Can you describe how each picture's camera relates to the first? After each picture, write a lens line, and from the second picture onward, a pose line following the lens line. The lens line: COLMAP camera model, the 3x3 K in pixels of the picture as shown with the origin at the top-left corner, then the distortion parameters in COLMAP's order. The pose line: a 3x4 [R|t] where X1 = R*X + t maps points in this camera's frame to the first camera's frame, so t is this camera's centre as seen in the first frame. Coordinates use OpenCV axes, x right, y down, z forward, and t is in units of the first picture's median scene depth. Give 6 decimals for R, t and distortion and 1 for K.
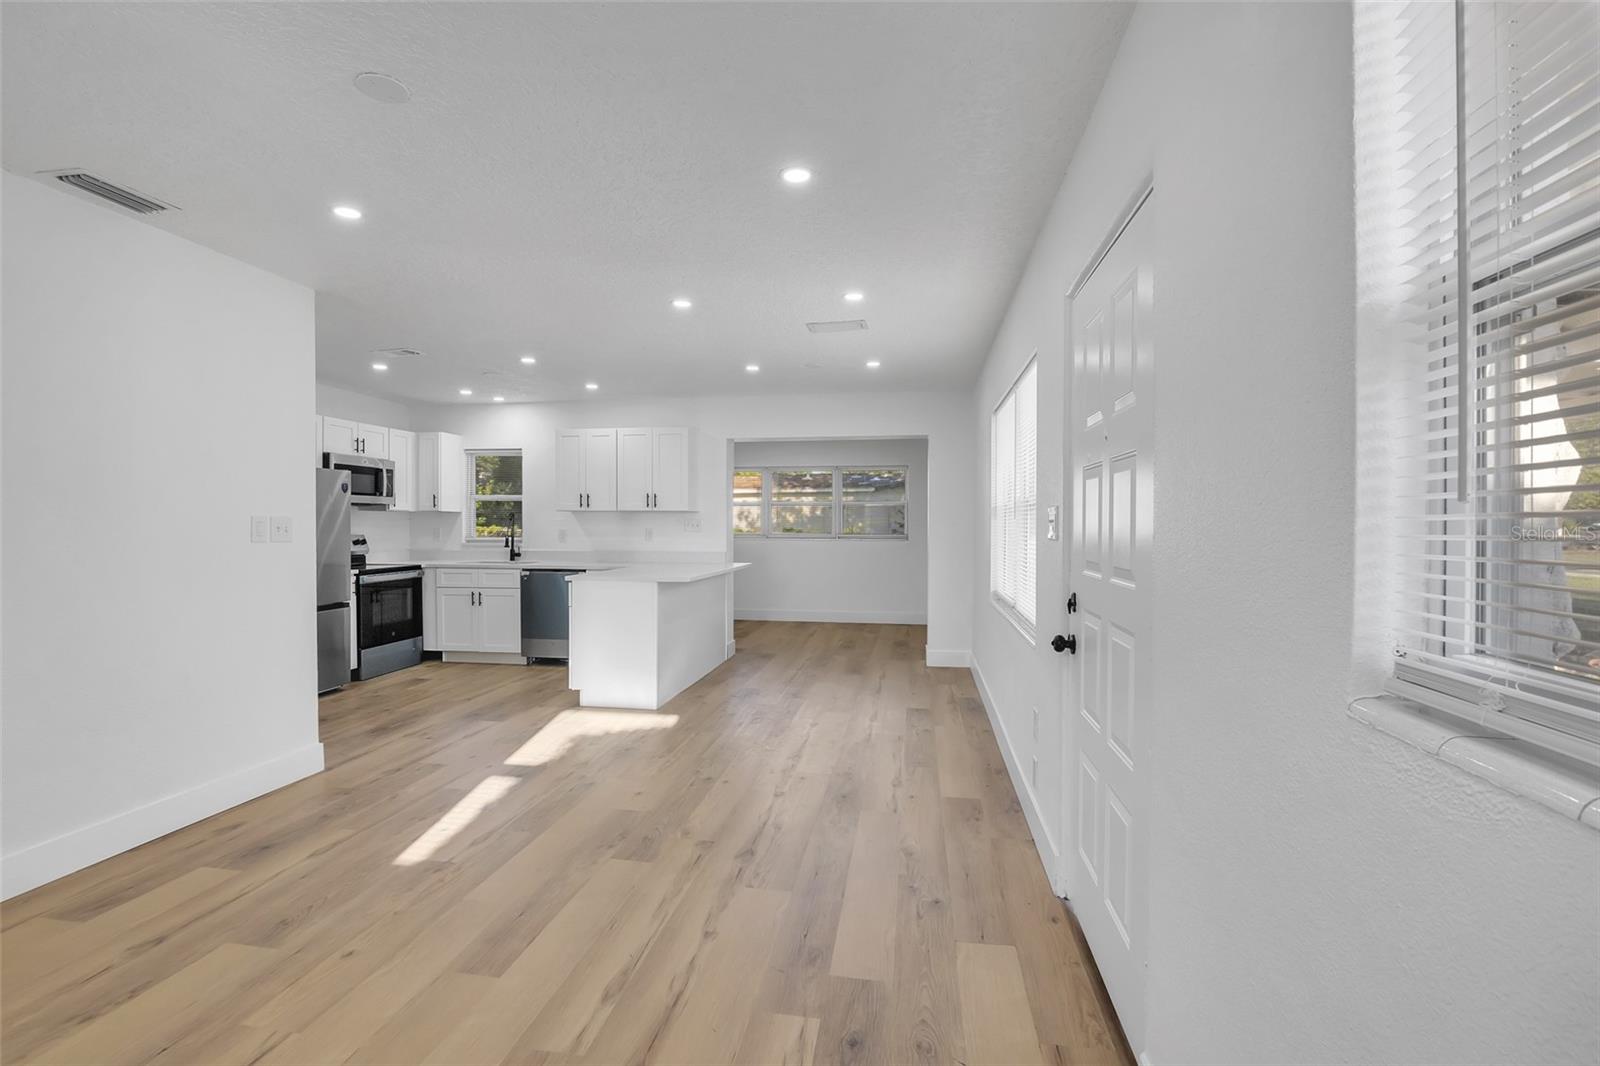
lens RADIAL K [[728.3, 0, 807.6], [0, 728.3, 524.8], [0, 0, 1]] dist [-0.012290, 0.002352]
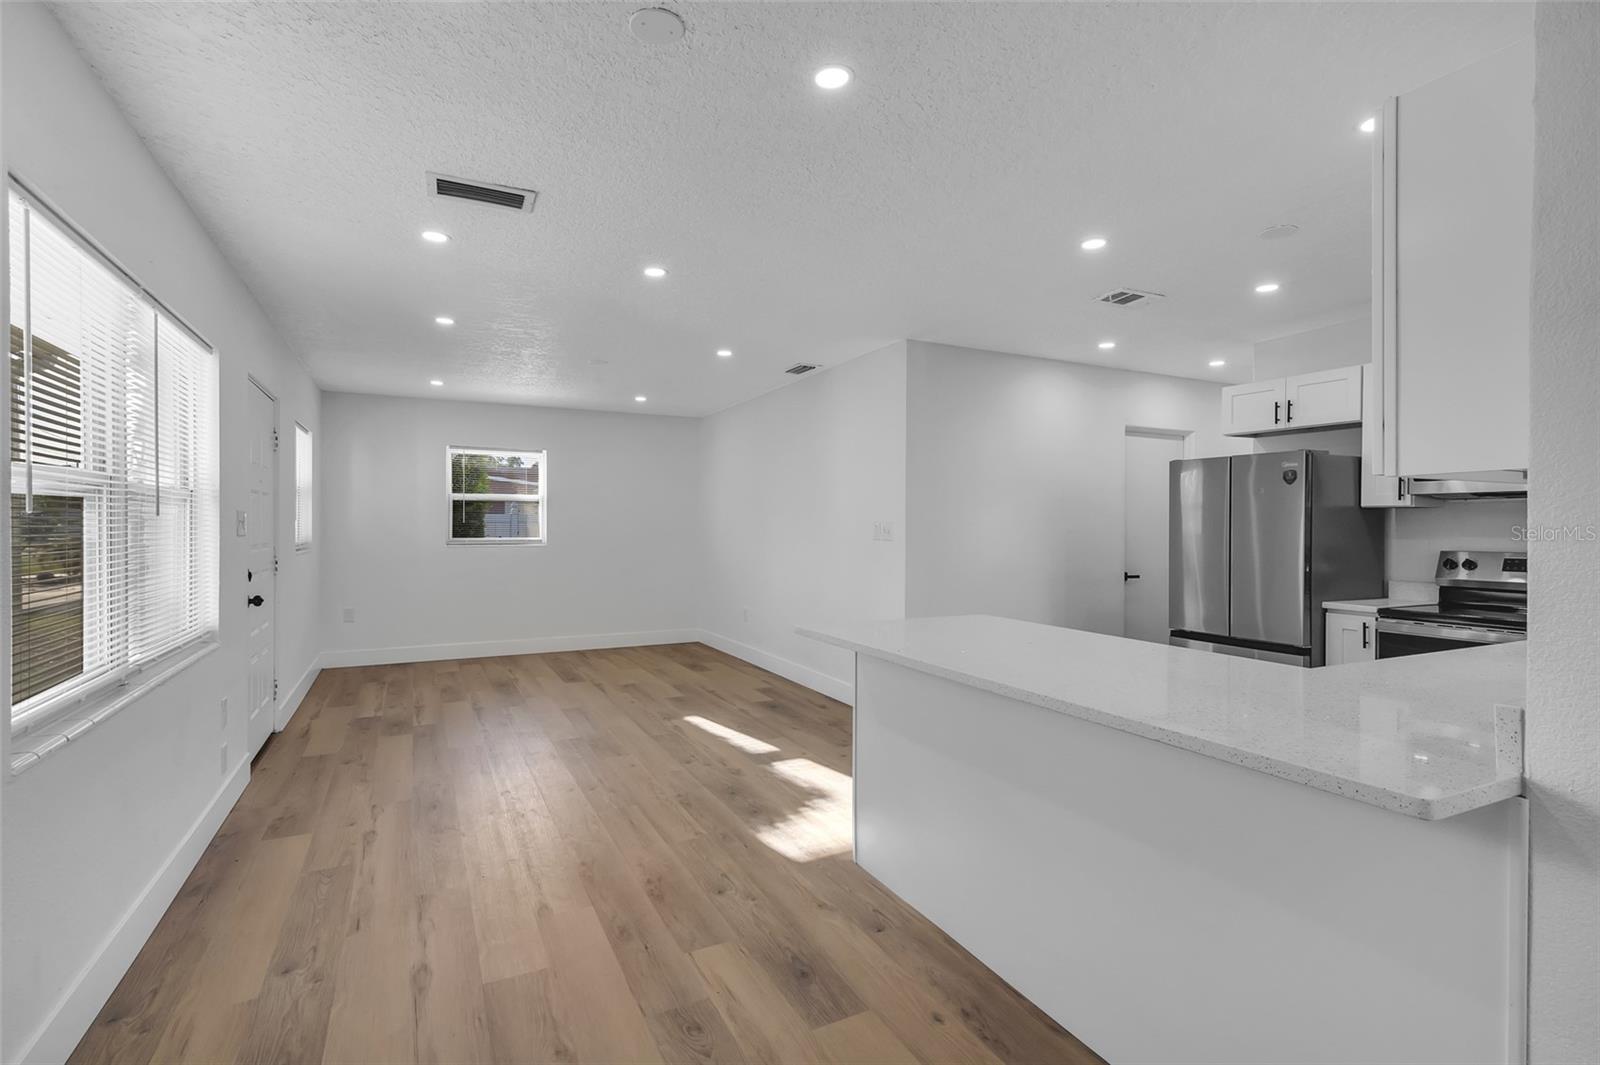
lens RADIAL K [[799.3, 0, 798.6], [0, 799.3, 533.6], [0, 0, 1]] dist [-0.002367, -0.000205]
pose [[-0.830579, -0.005764, -0.556872, 0.128532], [-0.011828, 0.999903, 0.007292, 0.001847], [0.556776, 0.012643, -0.830567, 1.151194]]
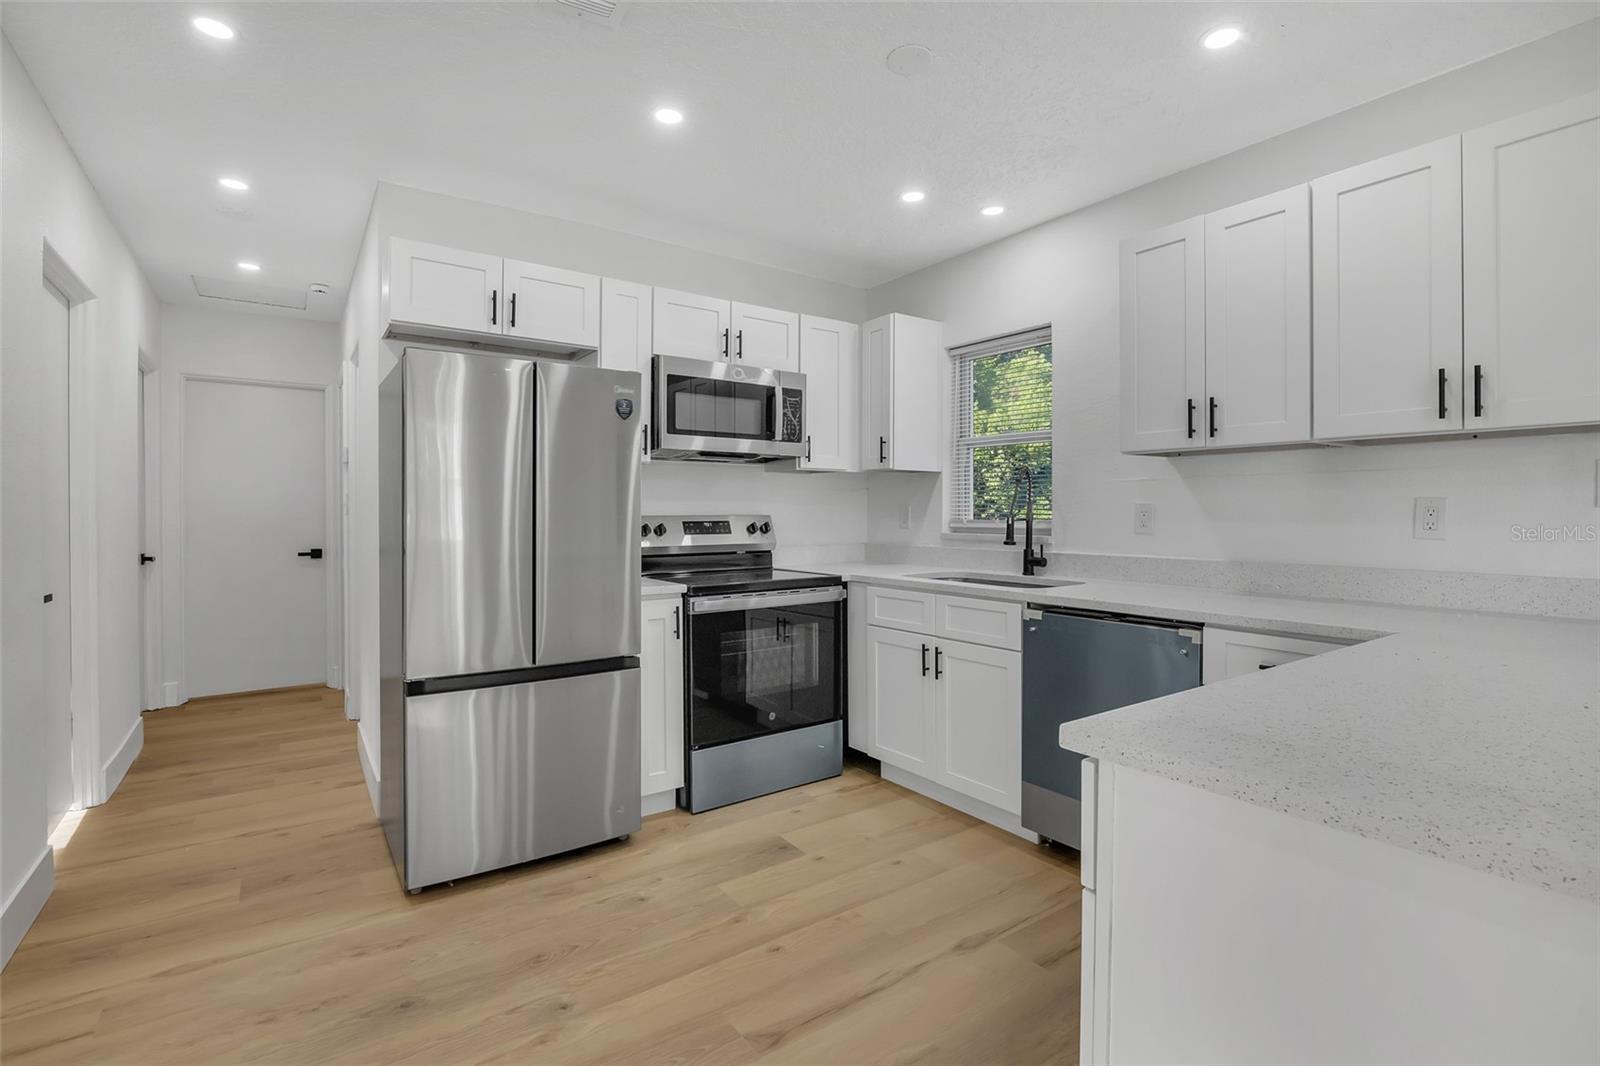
lens RADIAL K [[728.3, 0, 798.3], [0, 728.3, 519.5], [0, 0, 1]] dist [-0.012290, 0.002352]
pose [[0.681431, 0.004282, -0.731870, -0.190986], [0.000696, 0.999979, 0.006499, 0.013546], [0.731882, -0.004938, 0.681414, 0.645522]]
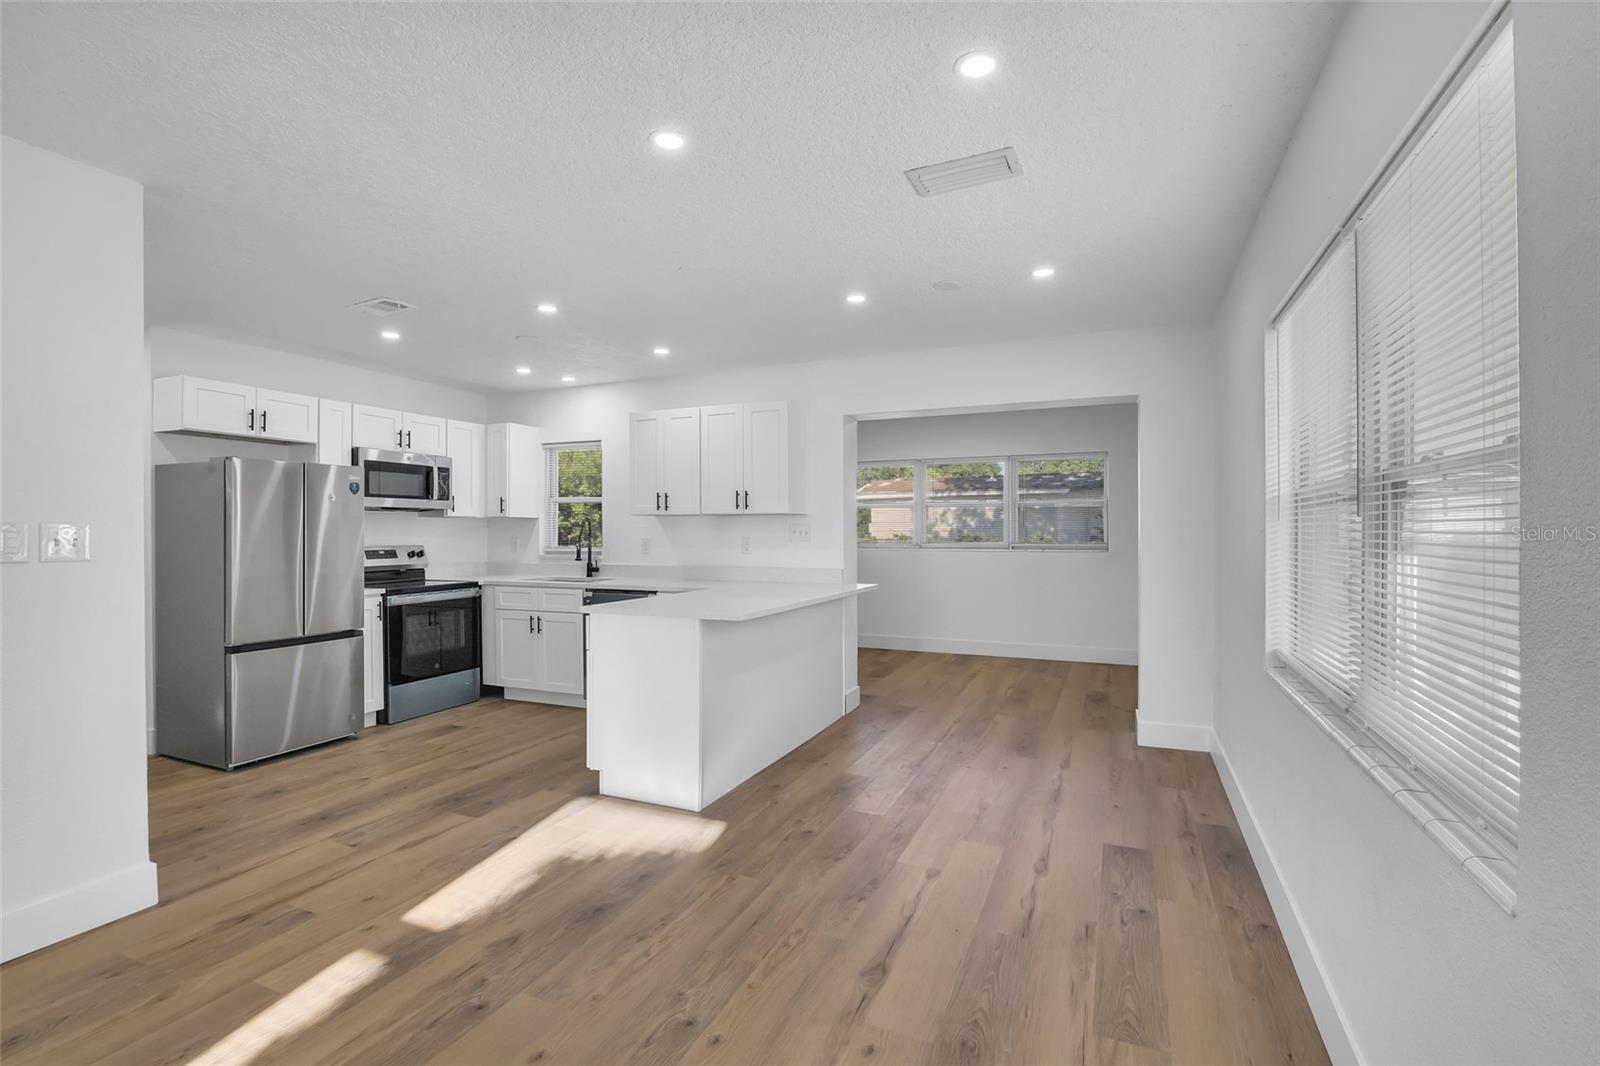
lens RADIAL K [[728.3, 0, 803.3], [0, 728.3, 532.0], [0, 0, 1]] dist [-0.012290, 0.002352]
pose [[0.965365, -0.003998, -0.260874, 0.044855], [0.004269, 0.999991, 0.000469, -0.000477], [0.260869, -0.001566, 0.965373, 0.295827]]
